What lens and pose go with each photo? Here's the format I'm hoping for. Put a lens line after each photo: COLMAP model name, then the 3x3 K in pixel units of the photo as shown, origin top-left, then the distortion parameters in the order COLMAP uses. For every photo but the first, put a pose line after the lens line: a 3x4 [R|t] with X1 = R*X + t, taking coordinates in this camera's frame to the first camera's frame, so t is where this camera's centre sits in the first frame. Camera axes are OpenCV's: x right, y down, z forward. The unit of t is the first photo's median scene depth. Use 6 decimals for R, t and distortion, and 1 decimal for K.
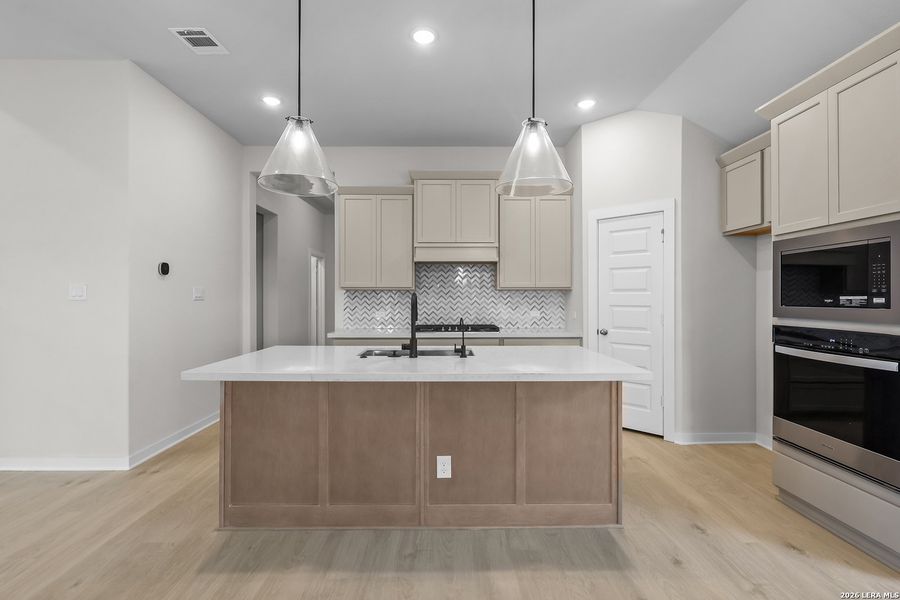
lens RADIAL K [[412.2, 0, 447.2], [0, 412.2, 295.4], [0, 0, 1]] dist [-0.005548, 0.000843]
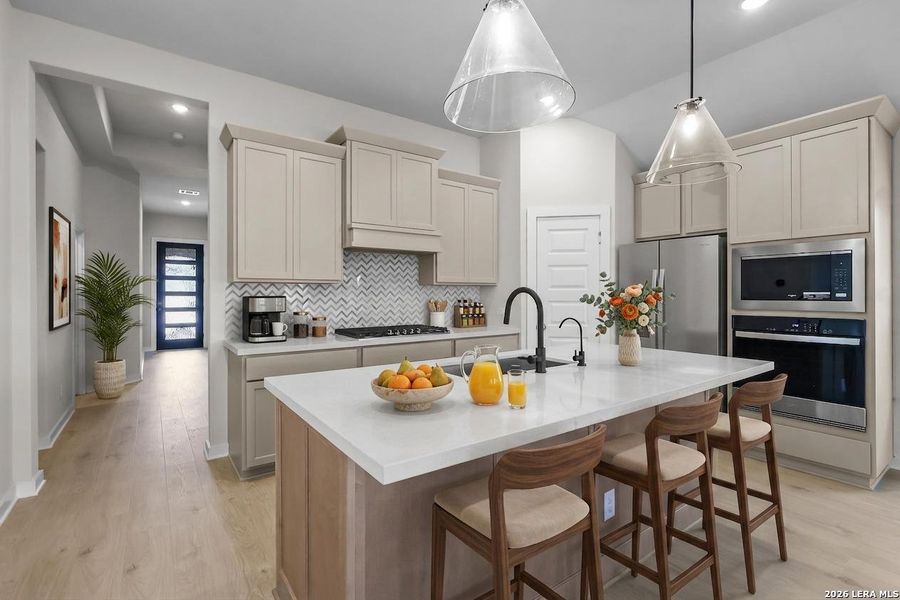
lens RADIAL K [[412.2, 0, 448.9], [0, 412.2, 293.4], [0, 0, 1]] dist [-0.005548, 0.000843]
pose [[0.819842, -0.001005, 0.572588, -0.540289], [-0.001633, 0.999990, 0.004093, 0.001825], [-0.572587, -0.004291, 0.819833, 0.393359]]
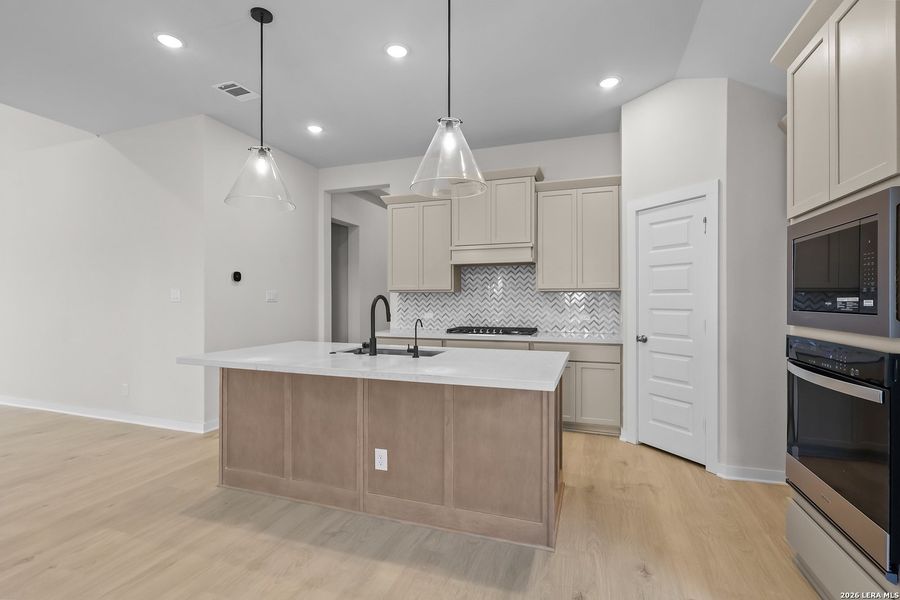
lens RADIAL K [[412.2, 0, 447.5], [0, 412.2, 299.8], [0, 0, 1]] dist [-0.005548, 0.000843]
pose [[0.940552, -0.000390, -0.339649, 0.384807], [0.002174, 0.999986, 0.004871, 0.000683], [0.339643, -0.005320, 0.940540, 0.048071]]
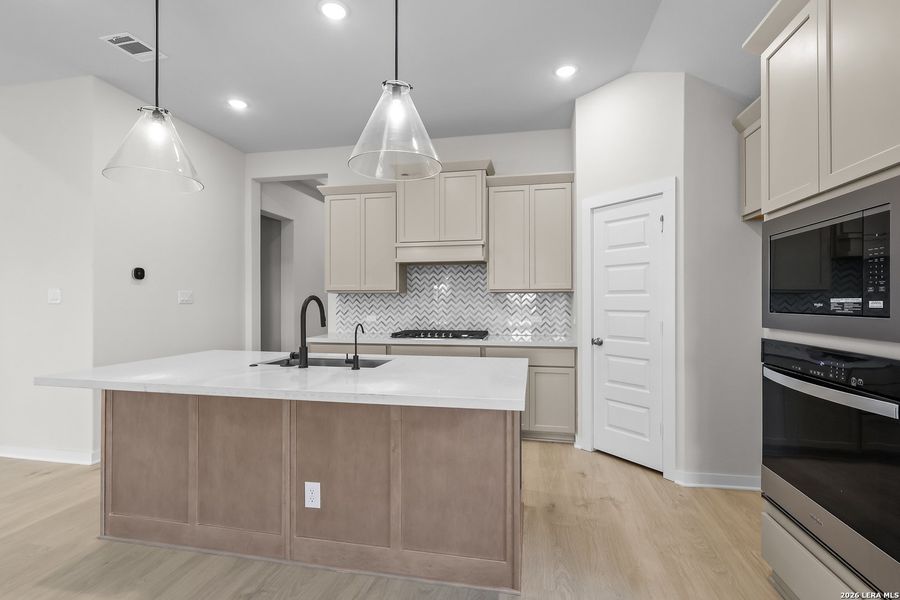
lens RADIAL K [[412.2, 0, 450.3], [0, 412.2, 300.1], [0, 0, 1]] dist [-0.005548, 0.000843]
pose [[0.979529, -0.001515, -0.201296, 0.340328], [0.002061, 0.999995, 0.002500, 0.001536], [0.201292, -0.002863, 0.979527, 0.155392]]
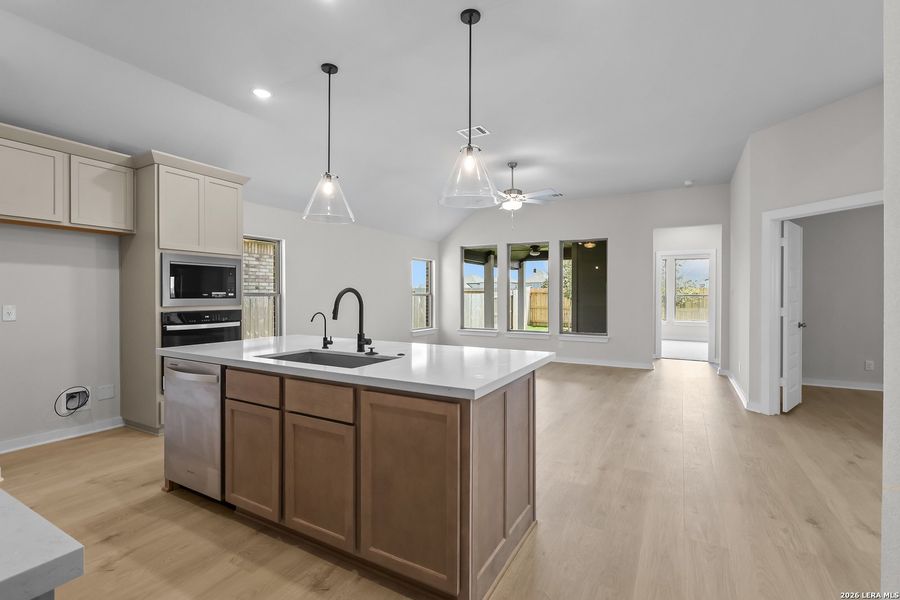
lens RADIAL K [[412.2, 0, 447.6], [0, 412.2, 300.4], [0, 0, 1]] dist [-0.005548, 0.000843]
pose [[-0.867416, -0.010593, 0.497471, -0.642467], [-0.006311, 0.999927, 0.010289, 0.009008], [-0.497544, 0.005785, -0.867419, 1.470657]]
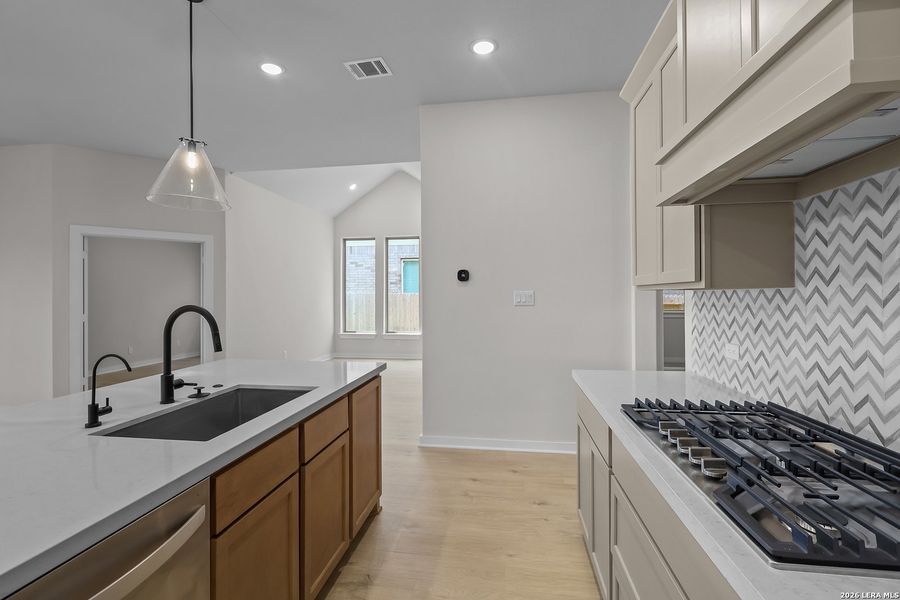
lens RADIAL K [[412.2, 0, 454.9], [0, 412.2, 294.8], [0, 0, 1]] dist [-0.005548, 0.000843]
pose [[-0.140083, -0.001040, -0.990139, 0.411196], [0.011039, 0.999936, -0.002612, -0.015345], [0.990078, -0.011296, -0.140063, 1.285450]]
